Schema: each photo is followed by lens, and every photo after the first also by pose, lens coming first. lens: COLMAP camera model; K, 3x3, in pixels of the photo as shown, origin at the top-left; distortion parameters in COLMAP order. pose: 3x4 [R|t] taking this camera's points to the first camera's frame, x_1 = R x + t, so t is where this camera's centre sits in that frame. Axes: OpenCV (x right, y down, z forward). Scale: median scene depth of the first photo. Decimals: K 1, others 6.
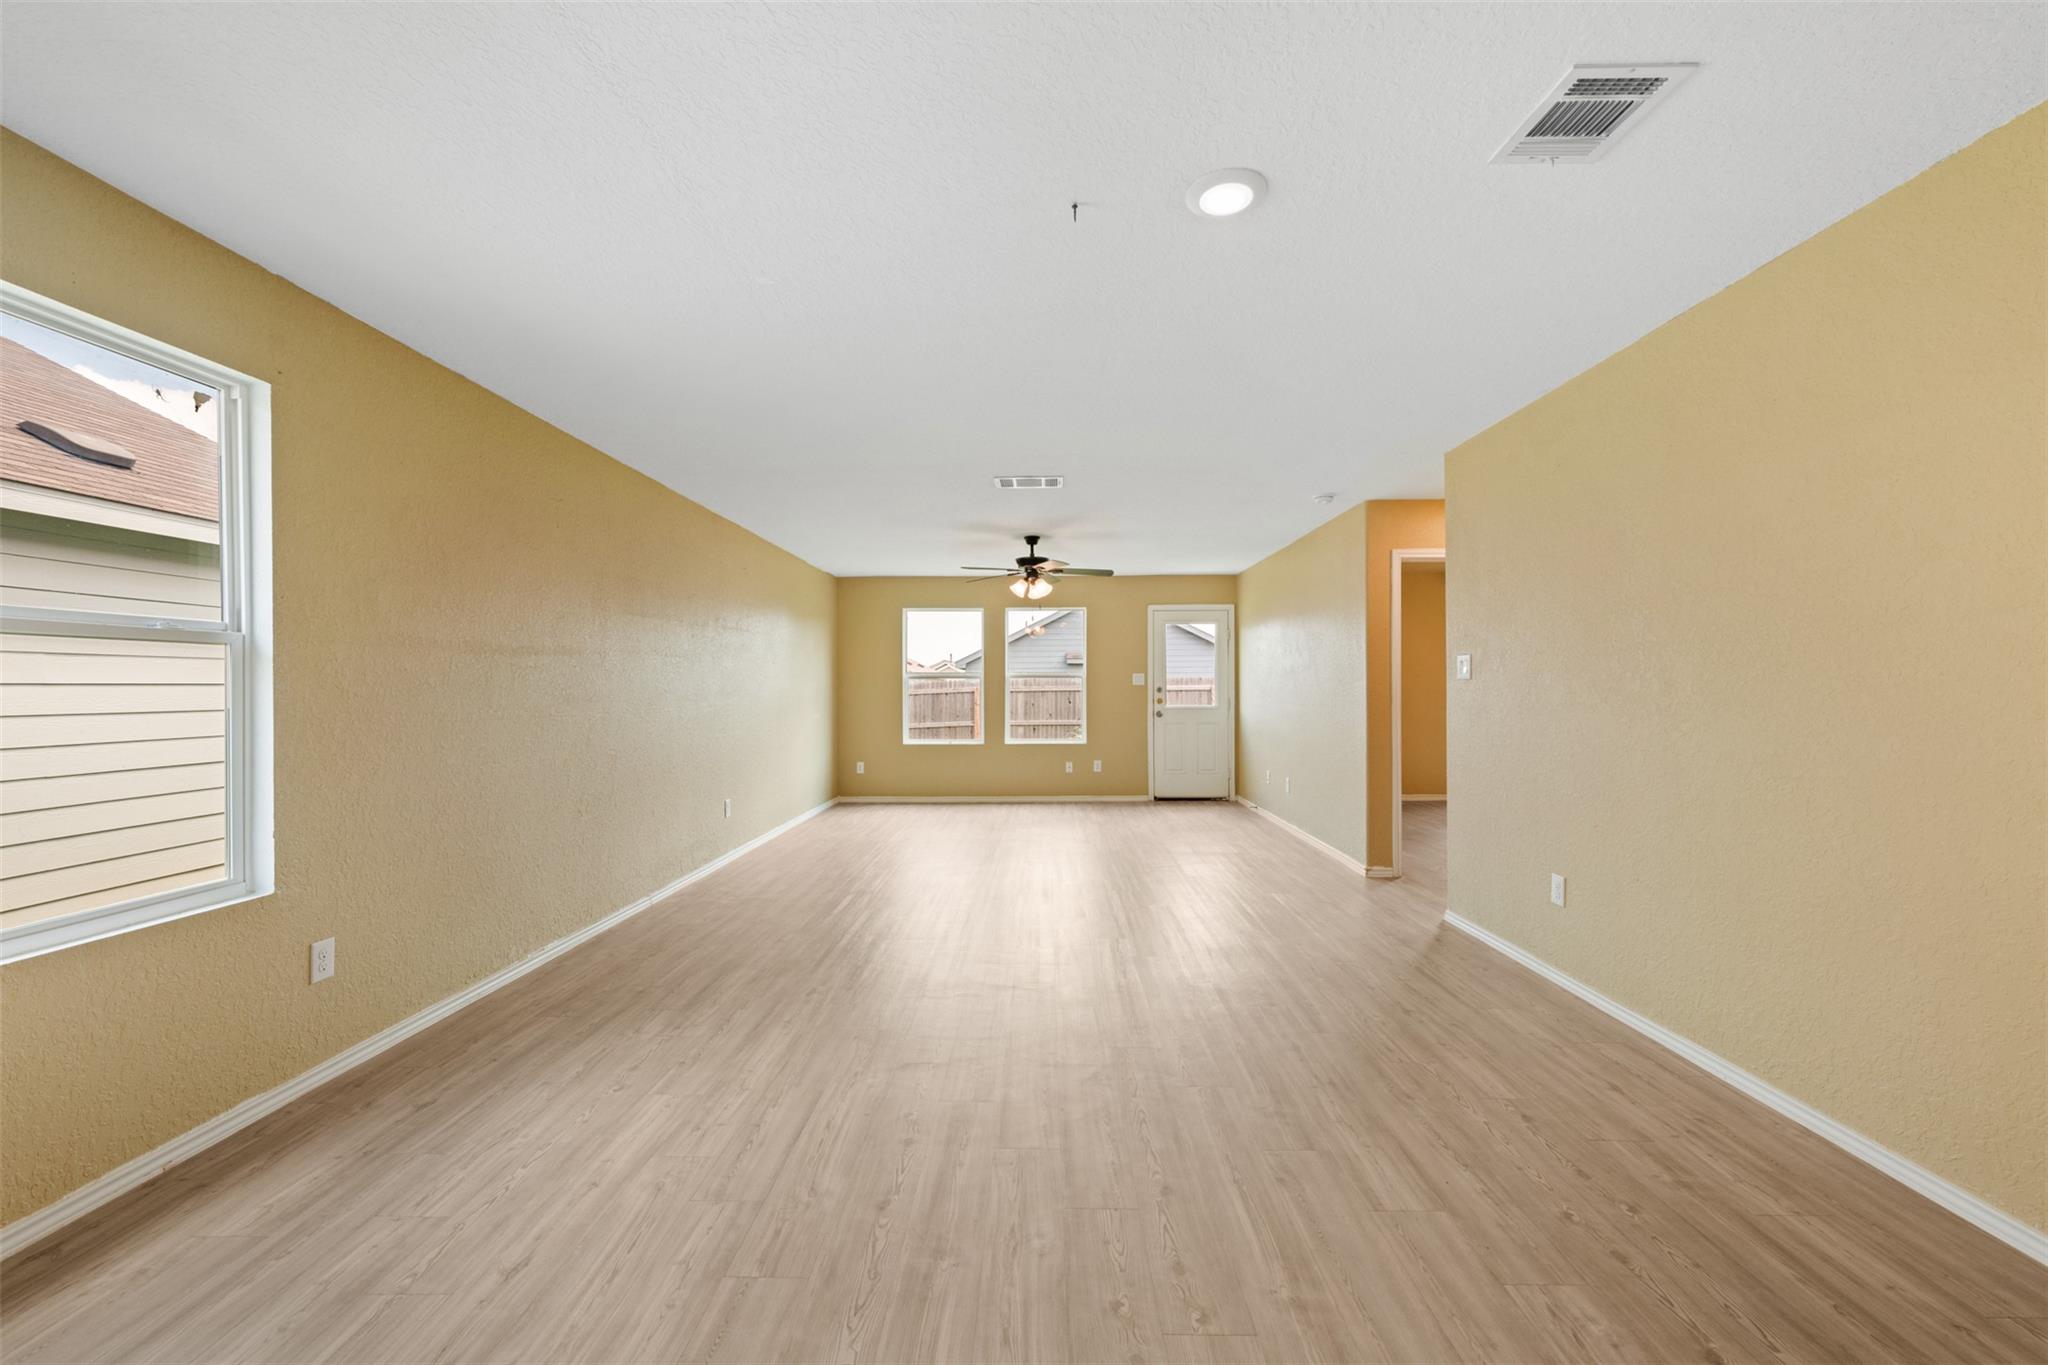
lens RADIAL K [[808.5, 0, 1028.5], [0, 808.5, 685.8], [0, 0, 1]] dist [-0.001785, -0.000212]
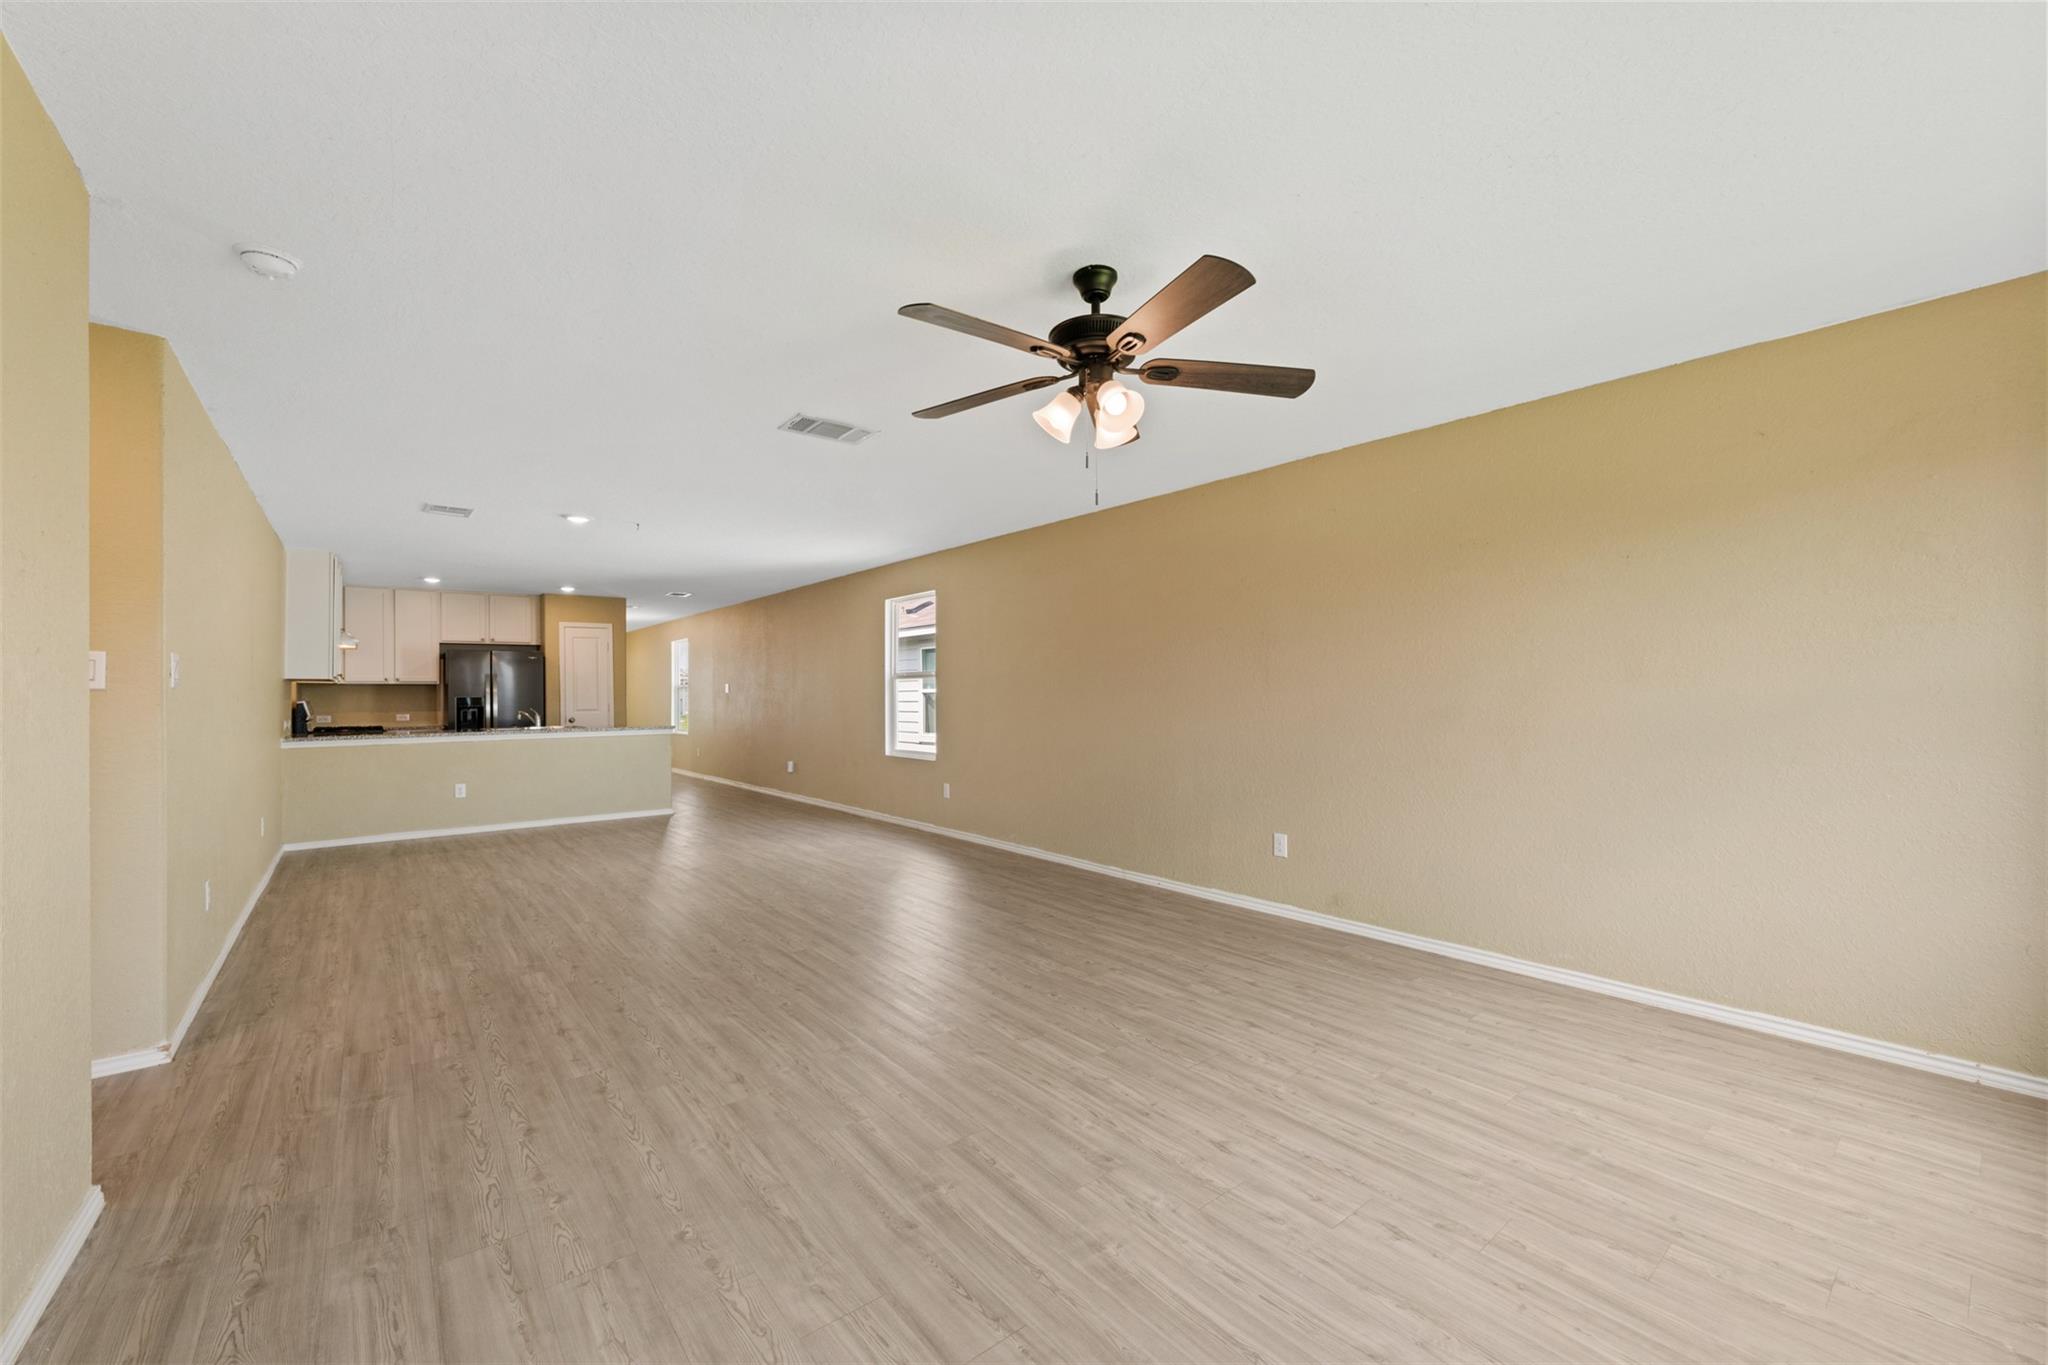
lens RADIAL K [[808.5, 0, 1029.6], [0, 808.5, 676.2], [0, 0, 1]] dist [-0.001785, -0.000212]
pose [[-0.758061, -0.001531, -0.652182, 0.207232], [0.015331, 0.999679, -0.020166, 0.003507], [0.652003, -0.025285, -0.757794, 0.963990]]
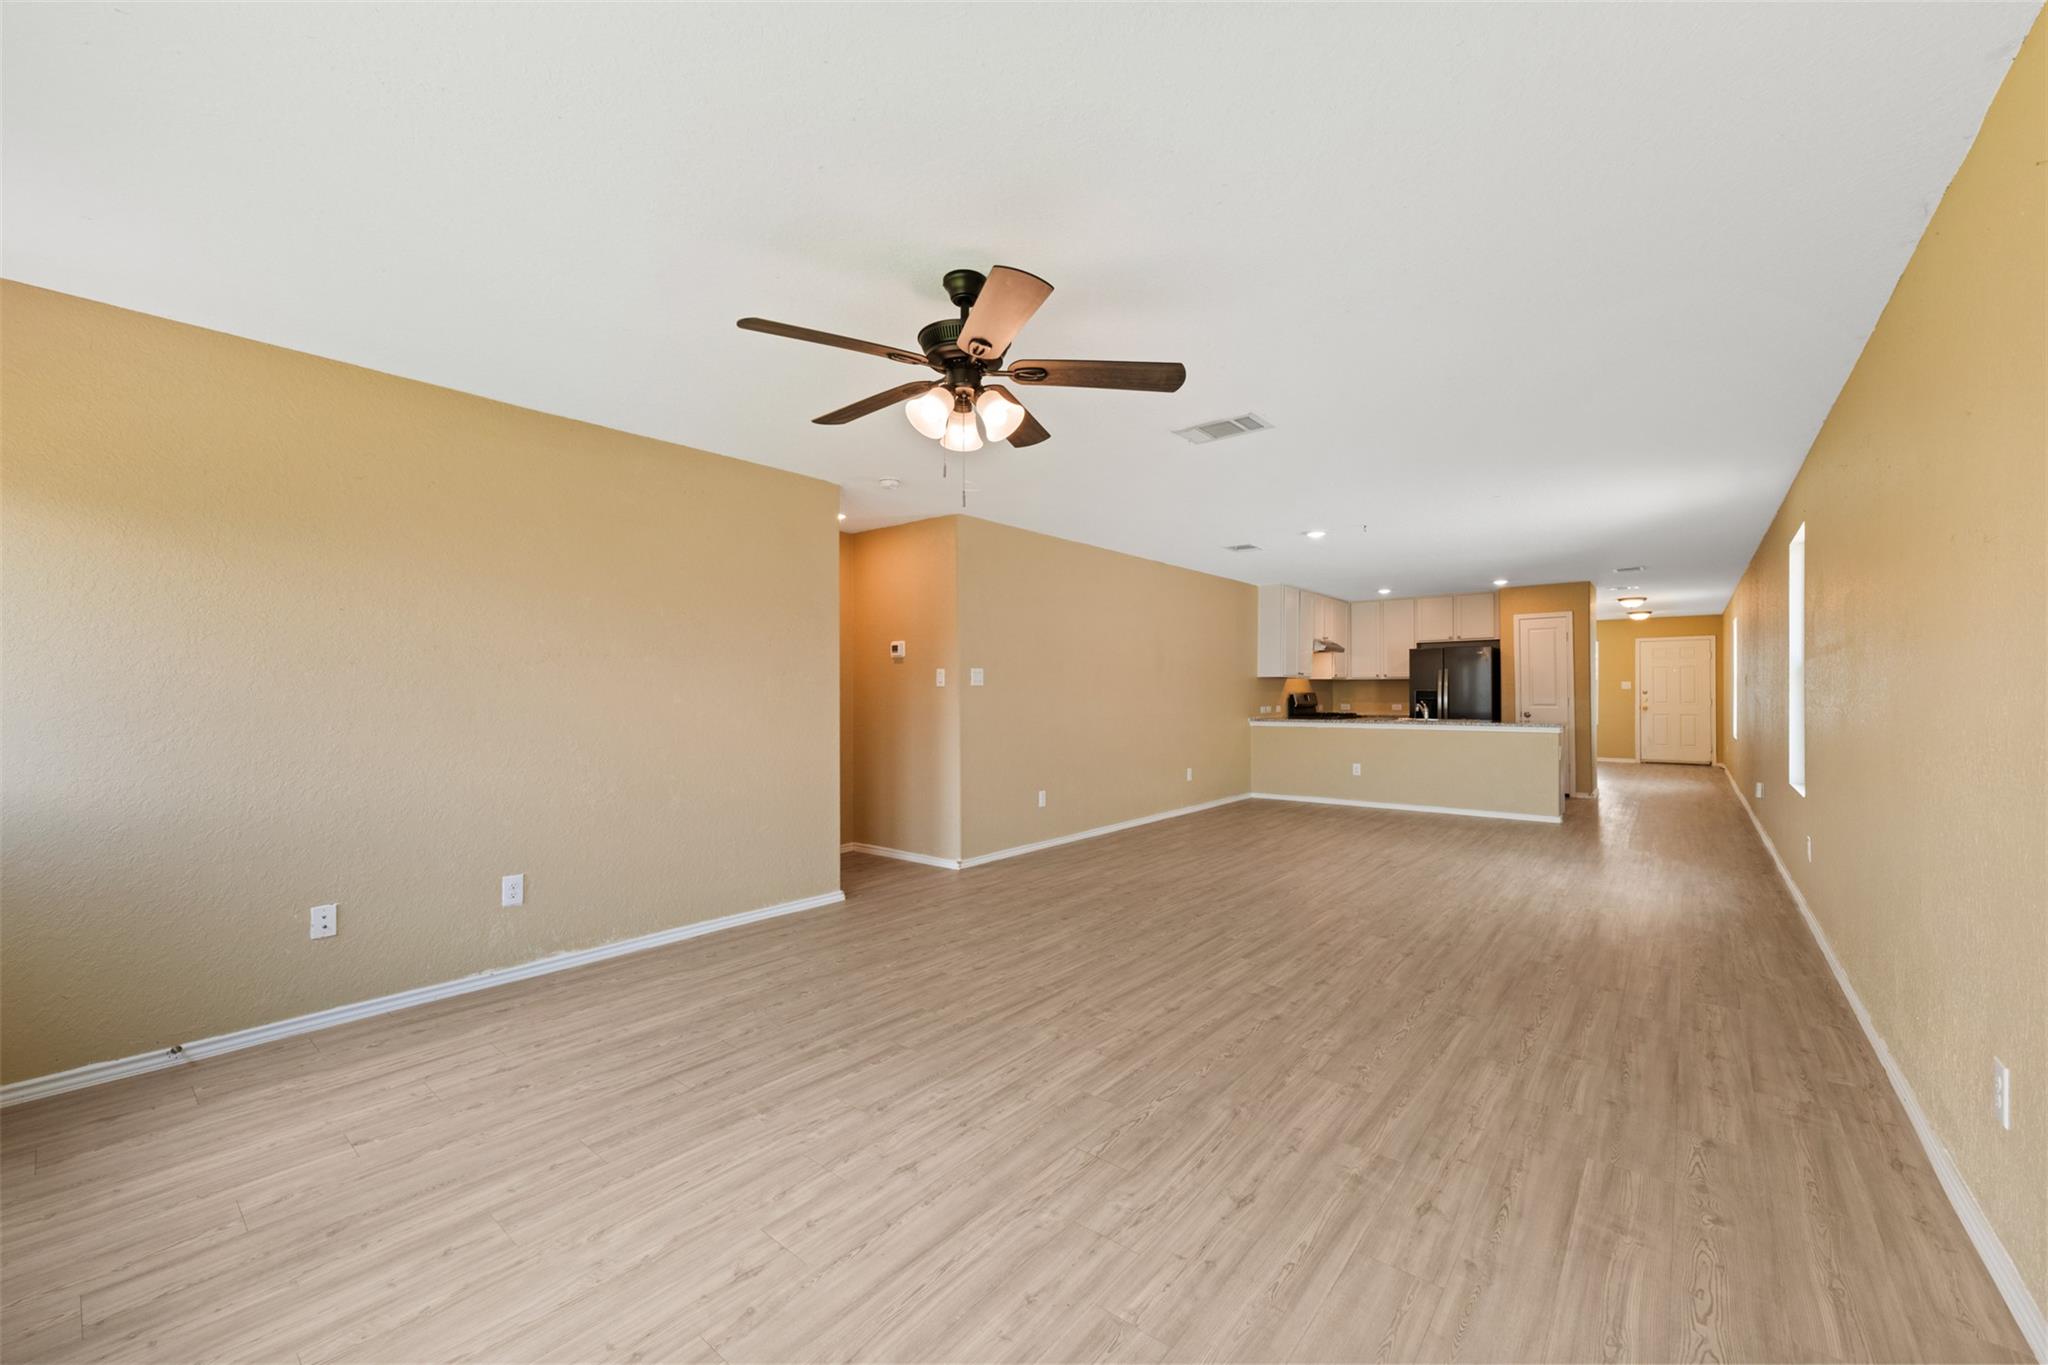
lens RADIAL K [[808.5, 0, 1023.5], [0, 808.5, 684.7], [0, 0, 1]] dist [-0.001785, -0.000212]
pose [[-0.785883, 0.013985, 0.618217, -0.185842], [0.004916, 0.999854, -0.016368, 0.006248], [-0.618356, -0.009824, -0.785837, 0.977273]]
